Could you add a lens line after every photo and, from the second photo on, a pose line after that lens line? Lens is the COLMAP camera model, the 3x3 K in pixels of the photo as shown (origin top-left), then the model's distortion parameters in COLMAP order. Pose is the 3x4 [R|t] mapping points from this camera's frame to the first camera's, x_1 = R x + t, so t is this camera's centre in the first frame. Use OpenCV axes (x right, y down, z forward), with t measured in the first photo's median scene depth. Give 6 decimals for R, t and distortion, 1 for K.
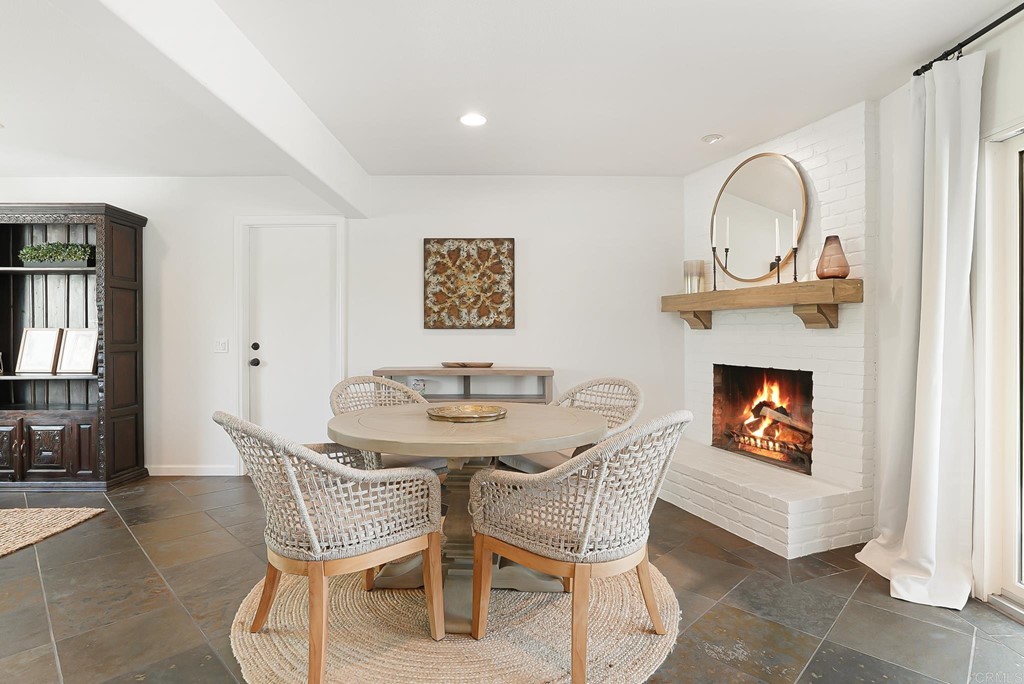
lens RADIAL K [[779.6, 0, 511.7], [0, 779.6, 341.9], [0, 0, 1]] dist [0.037087, 0.004342]
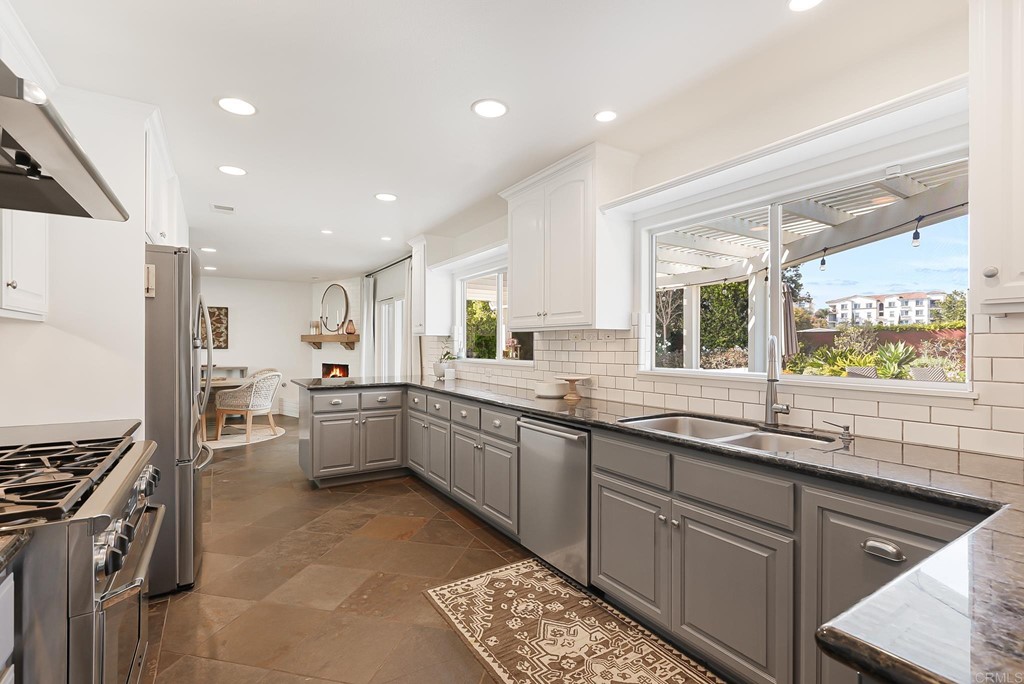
lens RADIAL K [[465.6, 0, 517.9], [0, 465.6, 342.4], [0, 0, 1]] dist [-0.000950, -0.000481]
pose [[0.844704, 0.002360, 0.535229, -0.008992], [0.008627, 0.999800, -0.018023, -0.004697], [-0.535164, 0.019842, 0.844515, -0.578773]]
